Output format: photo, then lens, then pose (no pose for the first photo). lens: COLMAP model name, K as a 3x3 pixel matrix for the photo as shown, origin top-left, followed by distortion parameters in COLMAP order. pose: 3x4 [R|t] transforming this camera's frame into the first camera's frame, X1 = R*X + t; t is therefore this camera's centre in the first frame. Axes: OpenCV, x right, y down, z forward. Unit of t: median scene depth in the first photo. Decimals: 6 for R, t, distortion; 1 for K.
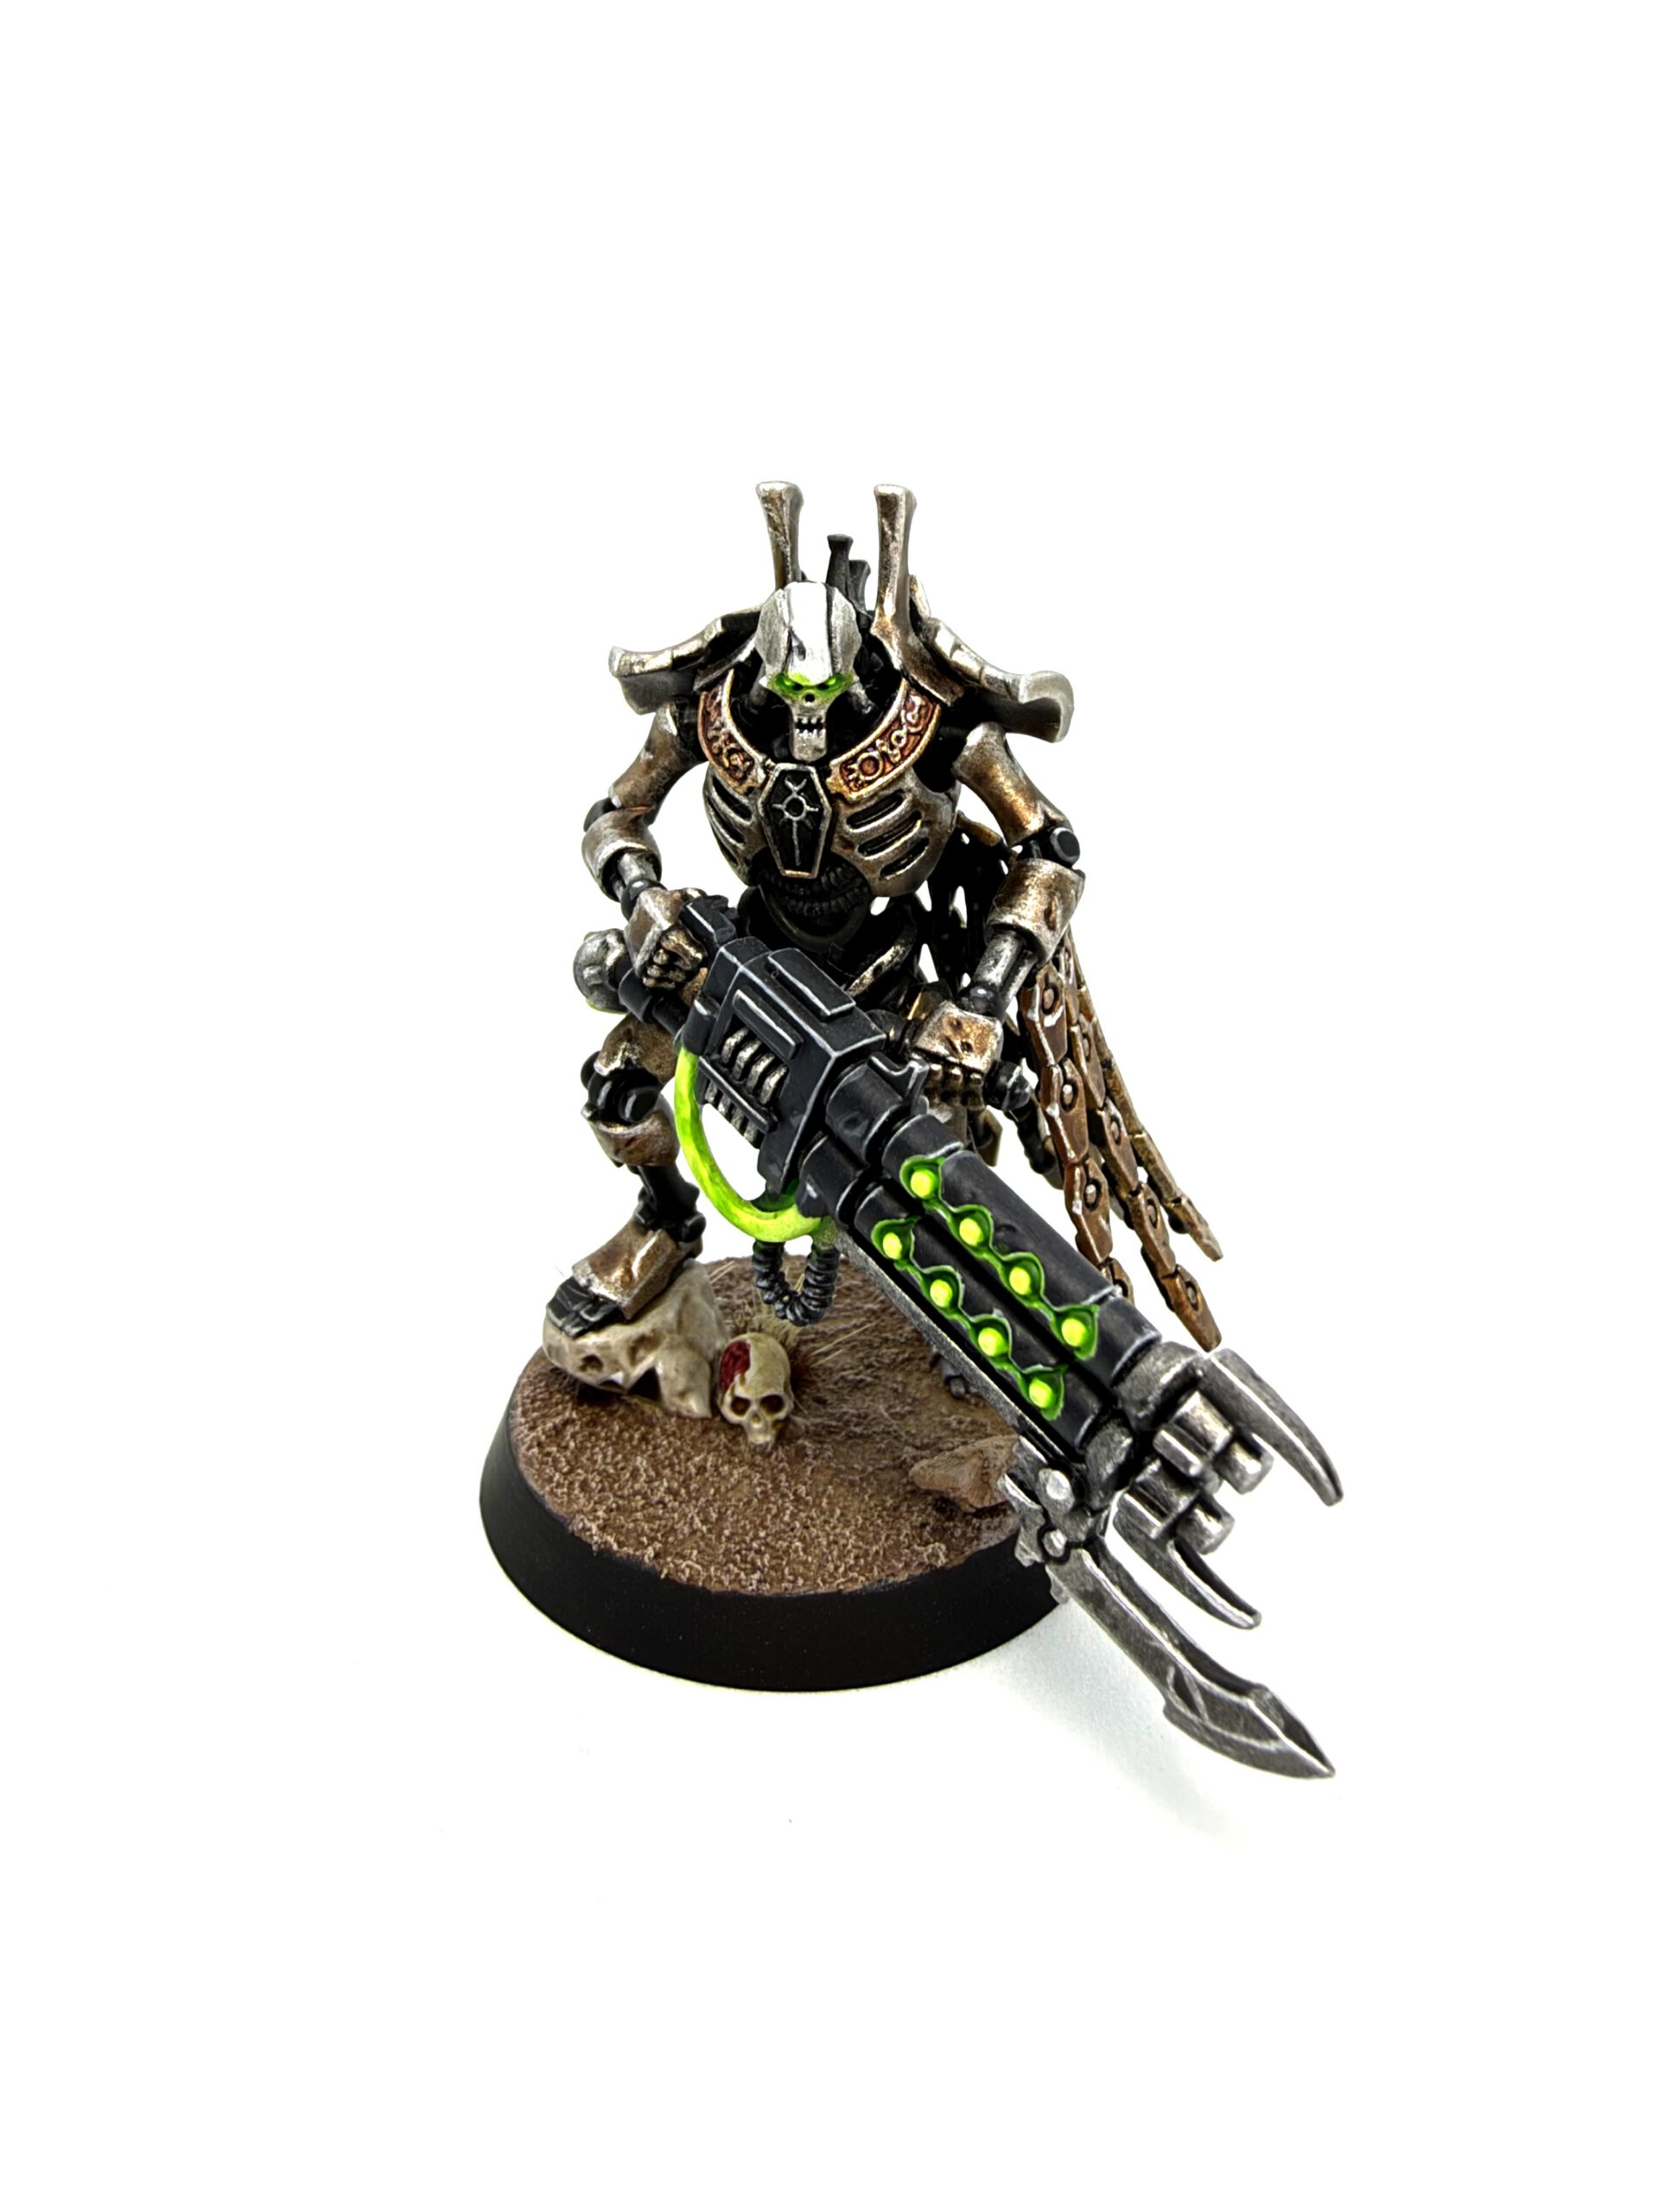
lens RADIAL K [[2031.0, 0, 829.5], [0, 2031.0, 1106.0], [0, 0, 1]] dist [0.044005, 0.000067]
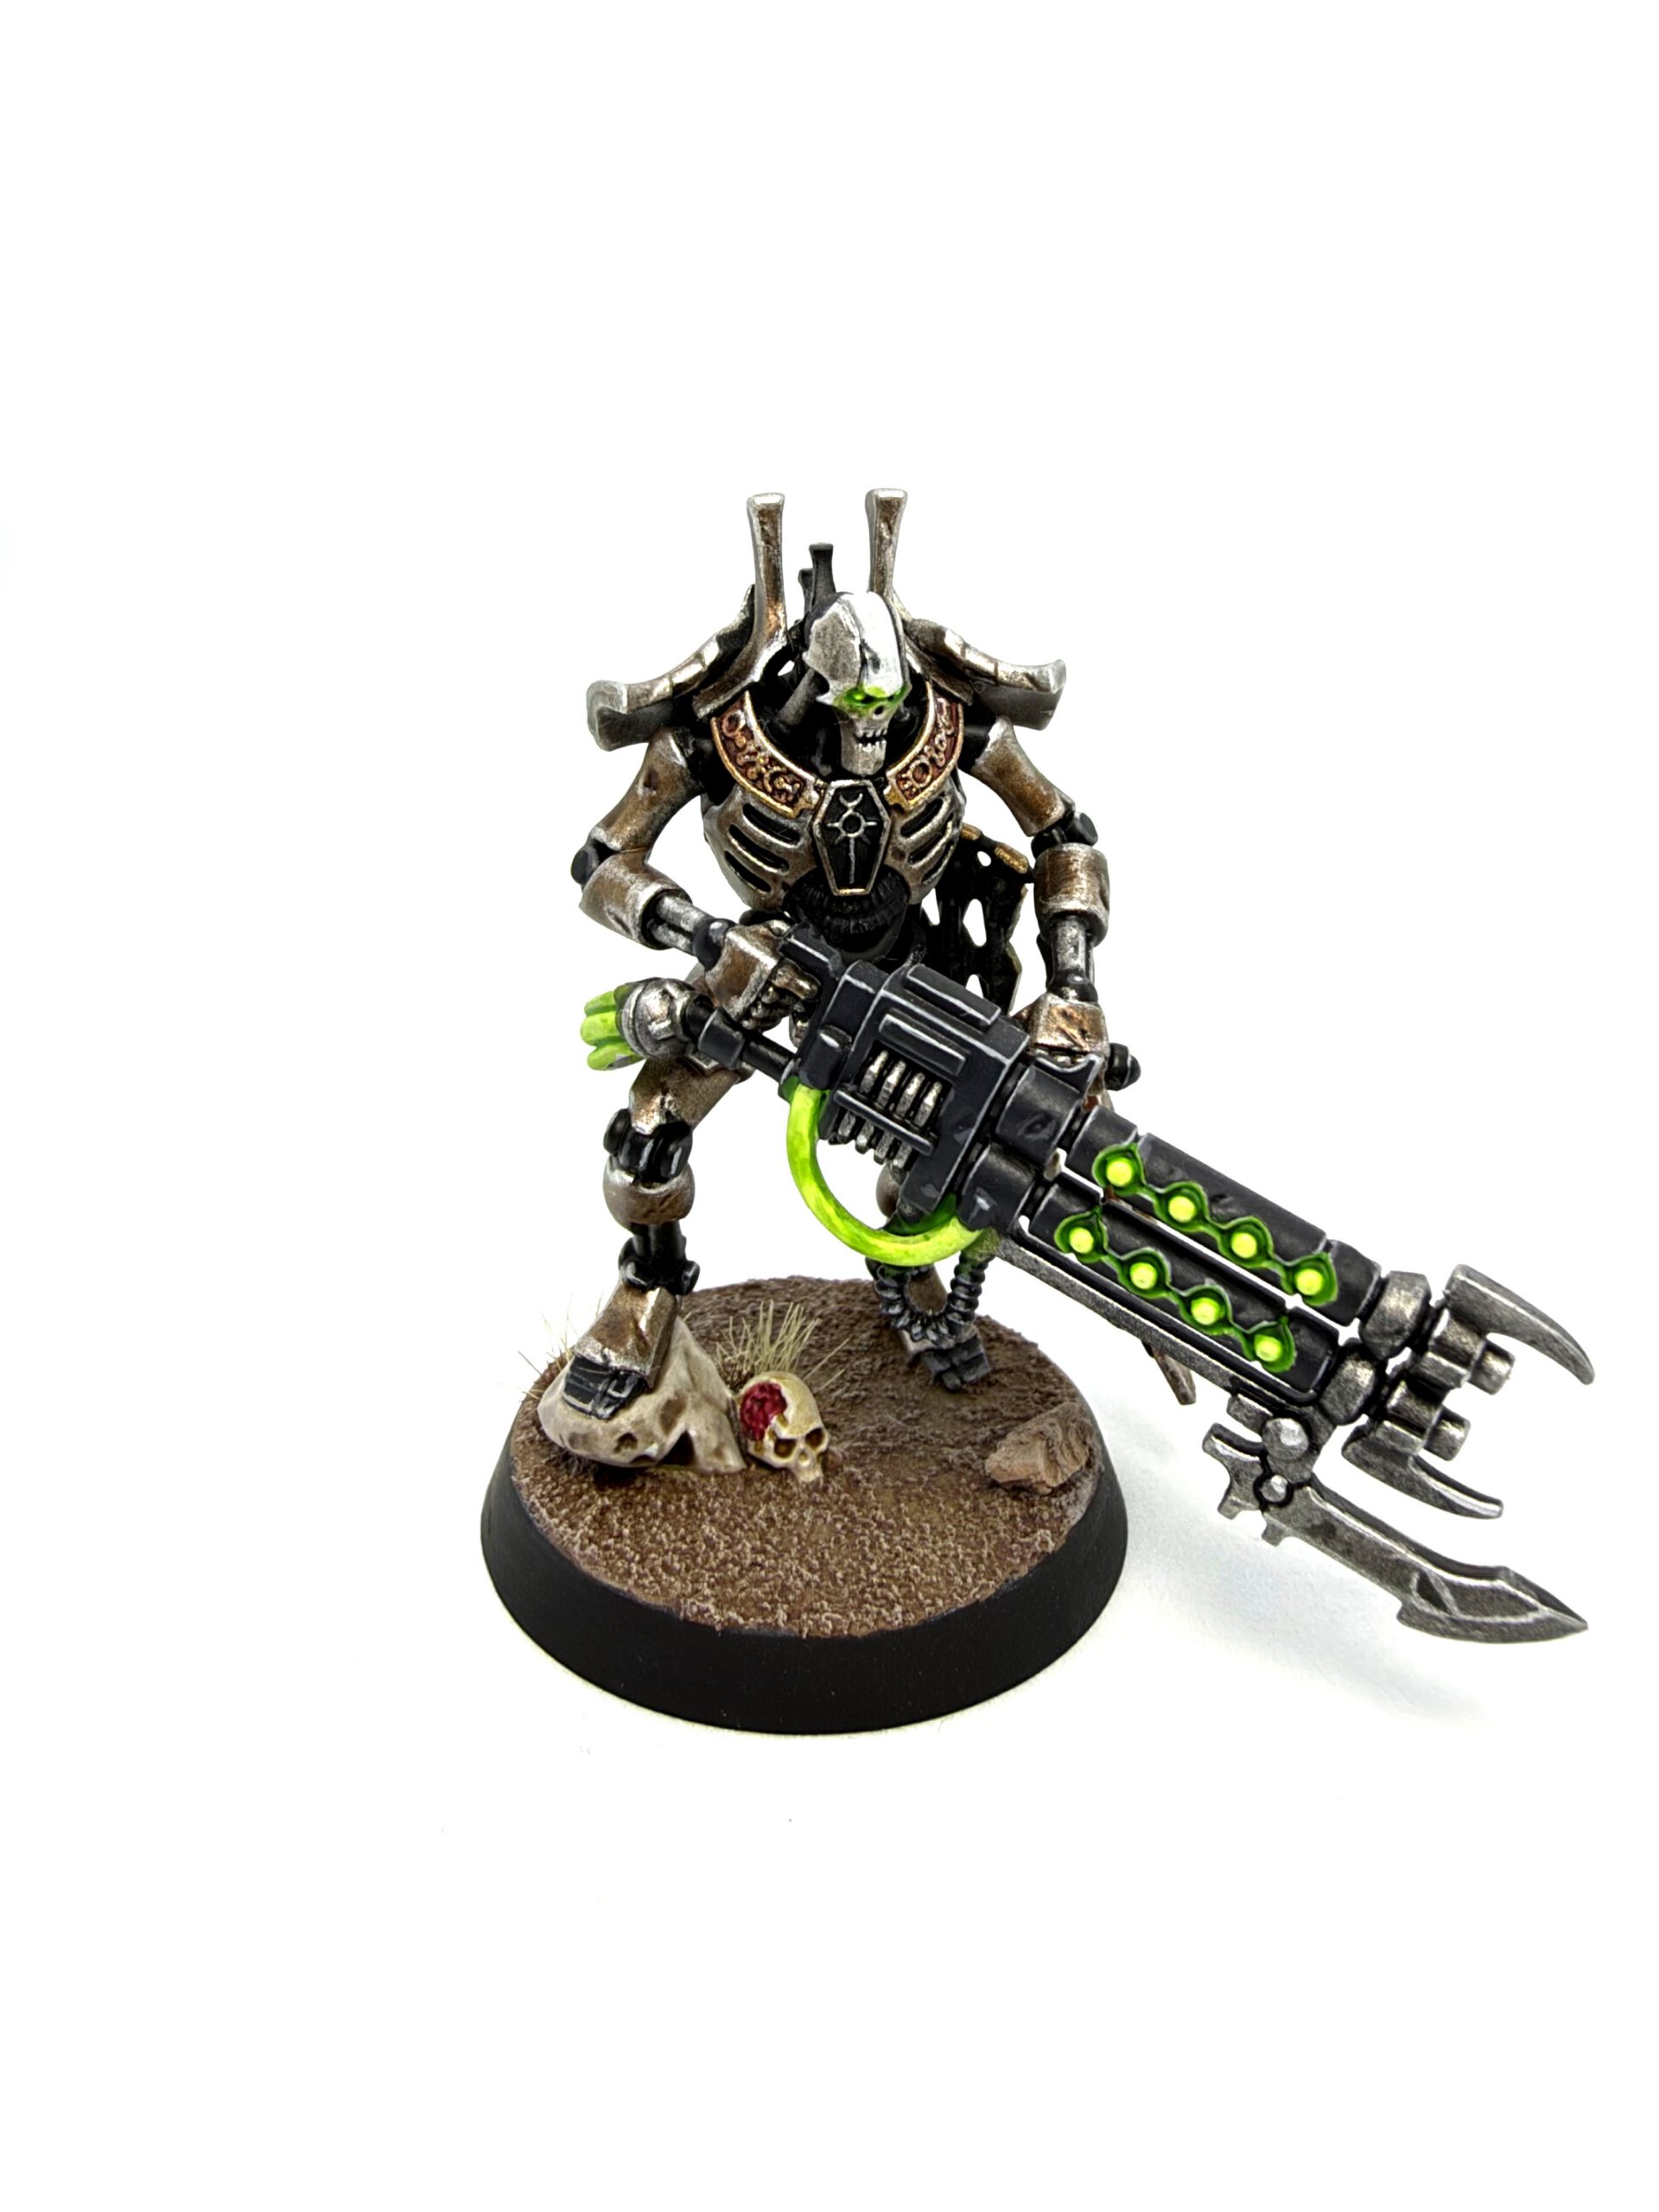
lens RADIAL K [[2031.0, 0, 829.5], [0, 2031.0, 1106.0], [0, 0, 1]] dist [0.044005, 0.000067]
pose [[0.912003, -0.177142, 0.369961, -0.410259], [0.176409, 0.983654, 0.036113, -0.050773], [-0.370310, 0.032330, 0.928345, 0.102833]]
